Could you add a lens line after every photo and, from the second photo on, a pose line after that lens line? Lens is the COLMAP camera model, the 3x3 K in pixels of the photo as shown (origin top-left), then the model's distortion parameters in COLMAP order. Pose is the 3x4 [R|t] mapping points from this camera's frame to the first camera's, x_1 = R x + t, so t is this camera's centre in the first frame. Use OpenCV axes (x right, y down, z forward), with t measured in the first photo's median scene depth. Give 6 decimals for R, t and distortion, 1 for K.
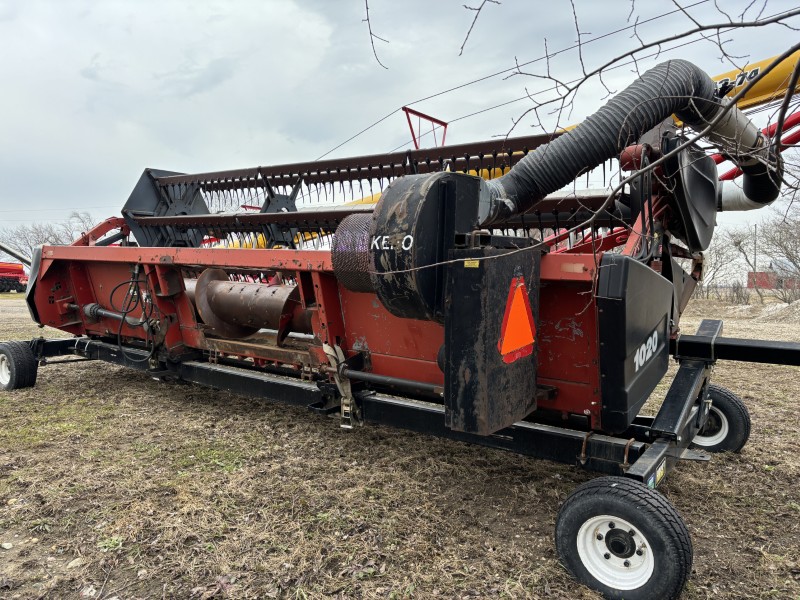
lens RADIAL K [[628.4, 0, 400.0], [0, 628.4, 300.0], [0, 0, 1]] dist [0.080527, -0.107833]
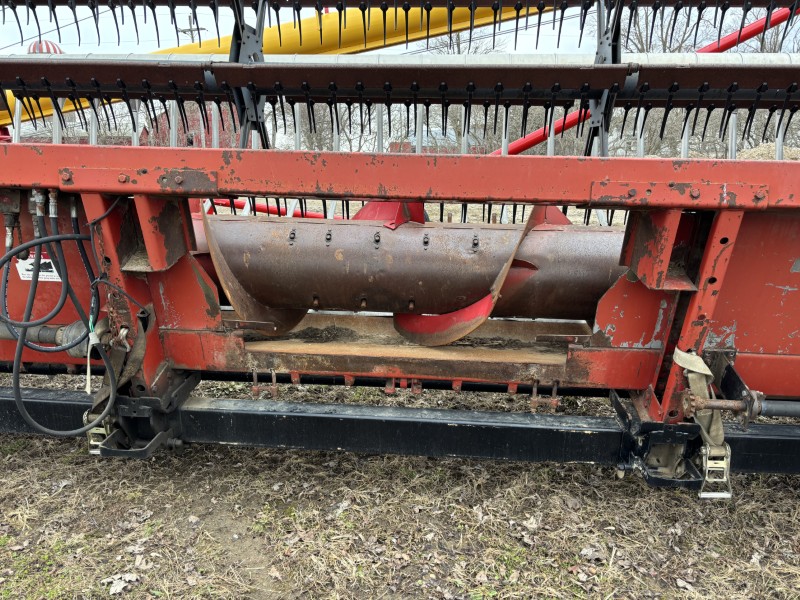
lens RADIAL K [[629.9, 0, 402.0], [0, 629.9, 308.4], [0, 0, 1]] dist [0.043307, -0.000844]
pose [[0.832743, -0.151531, 0.532520, -0.455561], [0.035067, 0.974322, 0.222411, -0.066804], [-0.552548, -0.166537, 0.816674, 0.584738]]
